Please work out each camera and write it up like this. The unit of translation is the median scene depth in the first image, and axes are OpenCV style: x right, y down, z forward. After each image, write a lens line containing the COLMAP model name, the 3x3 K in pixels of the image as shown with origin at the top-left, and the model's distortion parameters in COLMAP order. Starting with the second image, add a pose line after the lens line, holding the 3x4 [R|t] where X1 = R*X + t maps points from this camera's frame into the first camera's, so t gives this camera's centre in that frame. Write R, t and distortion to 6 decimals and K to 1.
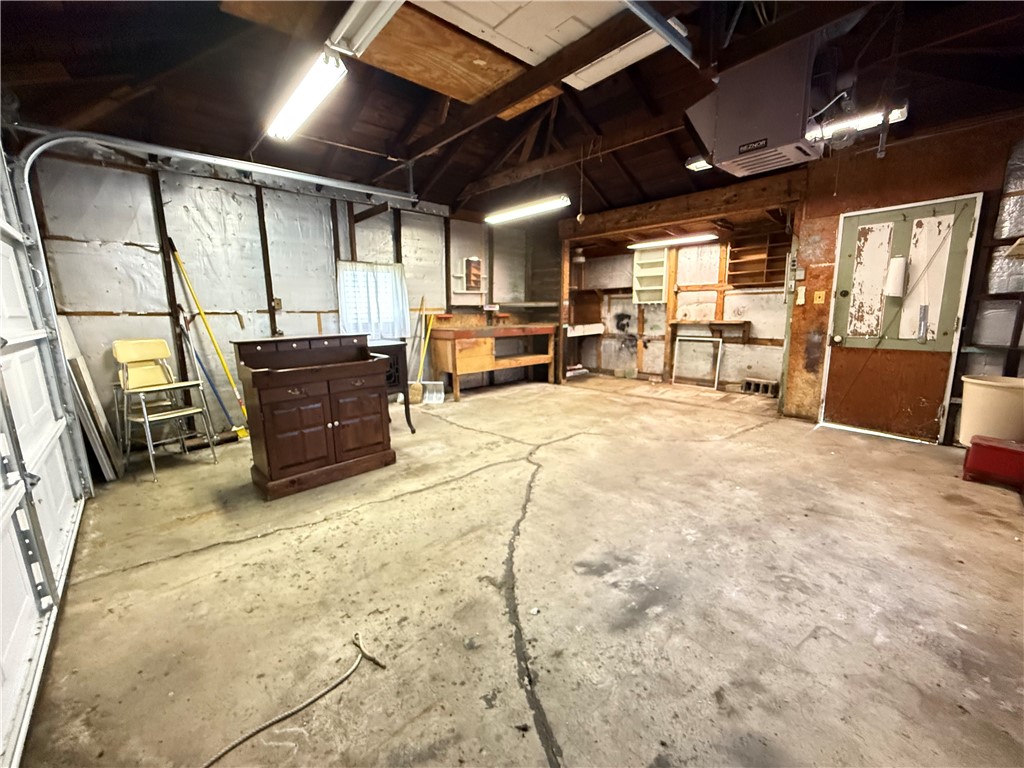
lens RADIAL K [[409.3, 0, 510.2], [0, 409.3, 384.5], [0, 0, 1]] dist [-0.002067, 0.000690]
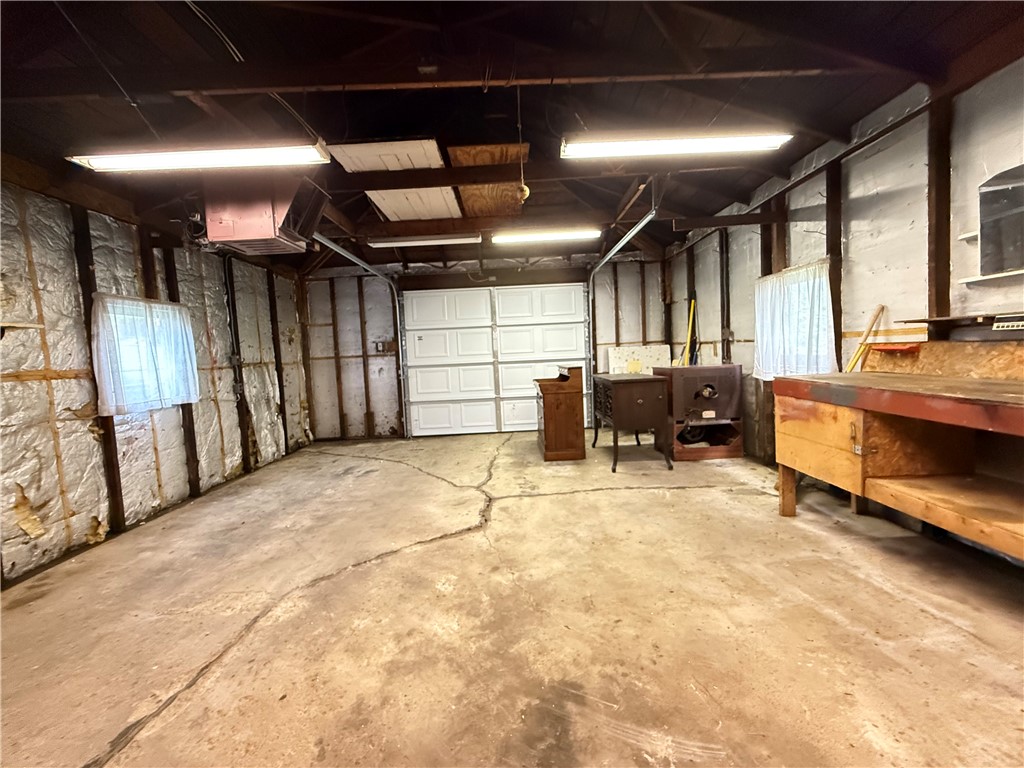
lens RADIAL K [[409.3, 0, 509.0], [0, 409.3, 384.1], [0, 0, 1]] dist [-0.002067, 0.000690]
pose [[-0.670911, 0.106186, -0.733896, 0.705323], [-0.073093, 0.975405, 0.207949, -0.304545], [0.737927, 0.193158, -0.646649, 1.587247]]
